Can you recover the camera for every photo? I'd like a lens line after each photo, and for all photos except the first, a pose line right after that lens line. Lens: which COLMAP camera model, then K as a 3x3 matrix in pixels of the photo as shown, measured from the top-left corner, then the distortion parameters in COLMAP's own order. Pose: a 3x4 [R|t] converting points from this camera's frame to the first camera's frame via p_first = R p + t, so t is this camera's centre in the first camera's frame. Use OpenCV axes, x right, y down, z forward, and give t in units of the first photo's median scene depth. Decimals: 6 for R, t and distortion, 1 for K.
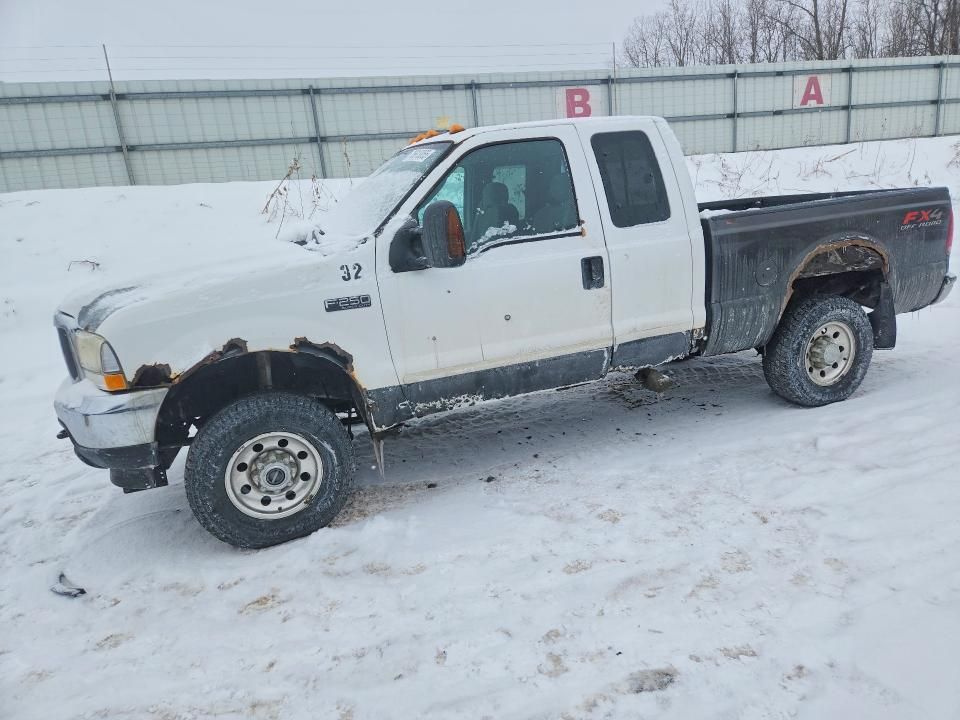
lens RADIAL K [[613.9, 0, 475.9], [0, 613.9, 359.8], [0, 0, 1]] dist [0.037350, -0.007992]
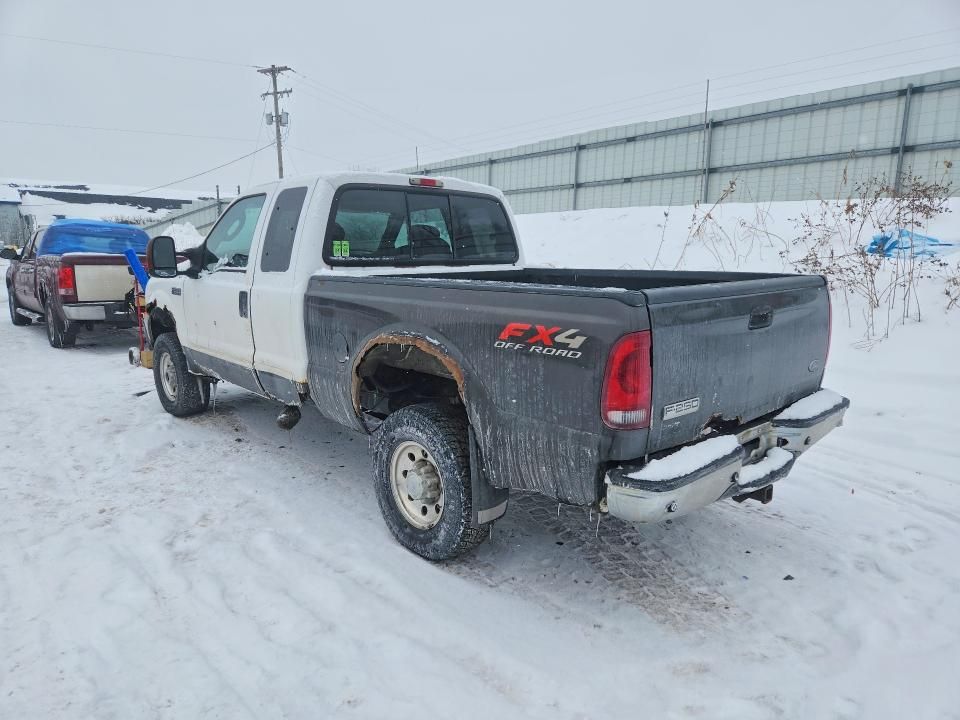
lens RADIAL K [[613.9, 0, 476.3], [0, 613.9, 361.3], [0, 0, 1]] dist [0.037350, -0.007992]
pose [[0.389616, 0.254003, -0.885258, 1.198944], [-0.260600, 0.952338, 0.158556, -0.281893], [0.883339, 0.168922, 0.437239, 0.715555]]
